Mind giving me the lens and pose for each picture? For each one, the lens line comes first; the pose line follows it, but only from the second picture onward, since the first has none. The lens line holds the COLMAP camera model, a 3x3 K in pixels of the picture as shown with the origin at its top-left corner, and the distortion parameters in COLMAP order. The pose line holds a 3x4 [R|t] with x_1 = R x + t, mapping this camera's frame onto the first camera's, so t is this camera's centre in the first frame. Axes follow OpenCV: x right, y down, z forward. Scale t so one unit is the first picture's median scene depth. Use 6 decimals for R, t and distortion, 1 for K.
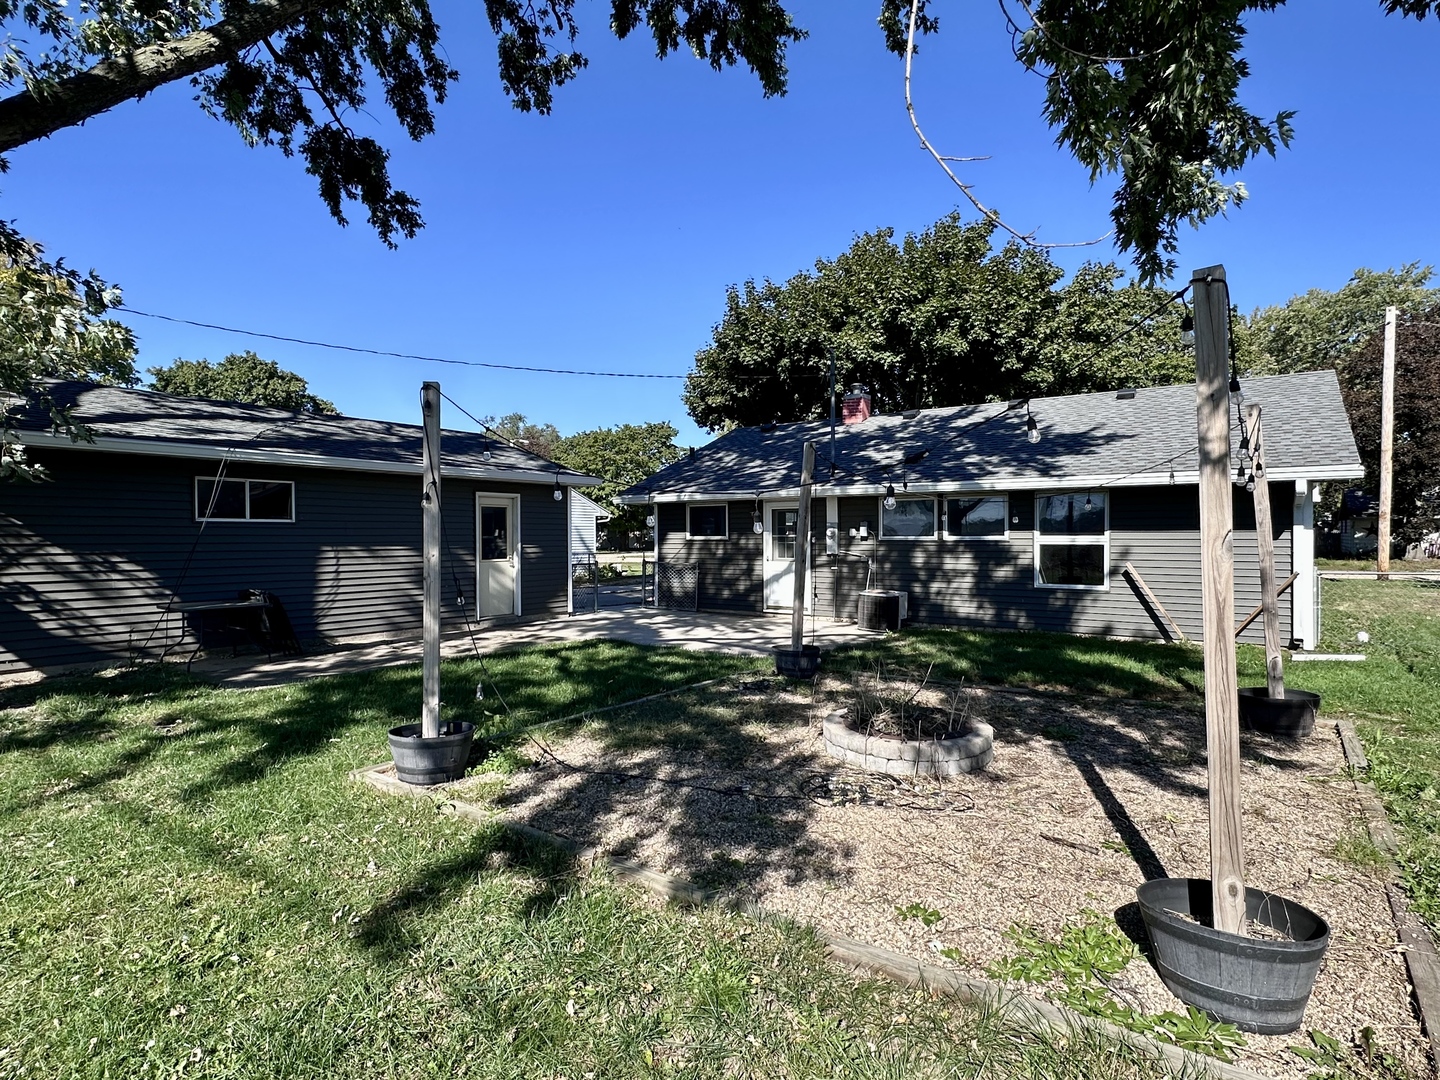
lens RADIAL K [[783.5, 0, 720.0], [0, 783.5, 540.0], [0, 0, 1]] dist [-0.003205, -0.000142]
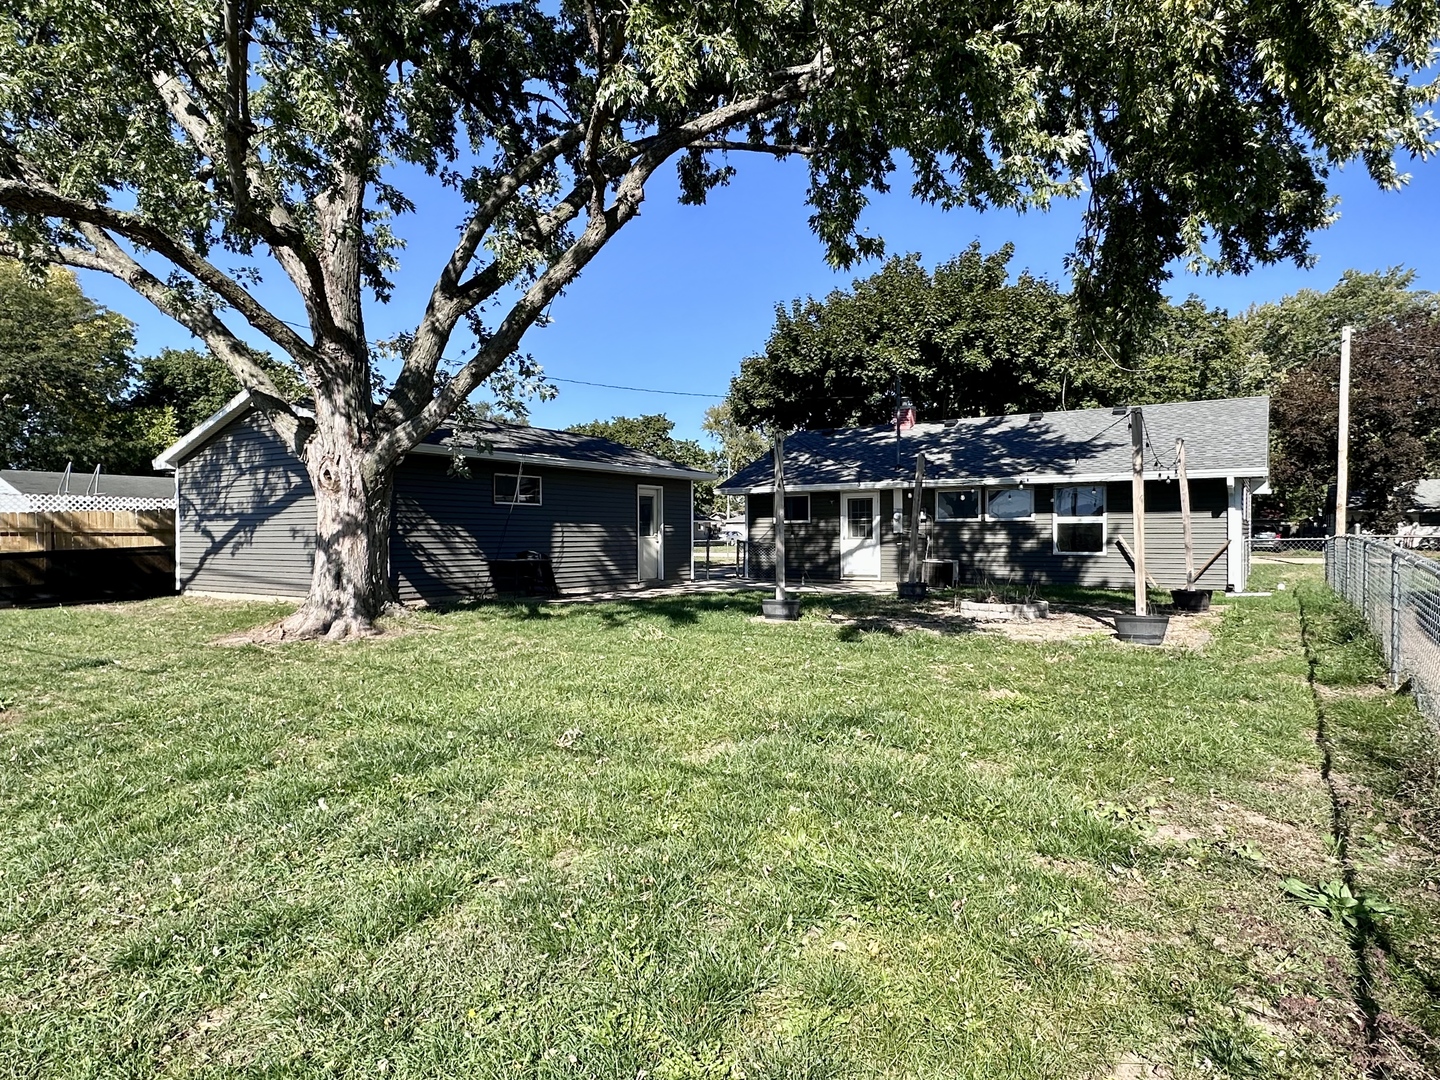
lens RADIAL K [[865.5, 0, 718.9], [0, 865.5, 551.0], [0, 0, 1]] dist [-0.002261, -0.001723]
pose [[0.999259, -0.001298, 0.038474, -0.197905], [0.000796, 0.999914, 0.013052, 0.027536], [-0.038488, -0.013012, 0.999174, -0.404775]]
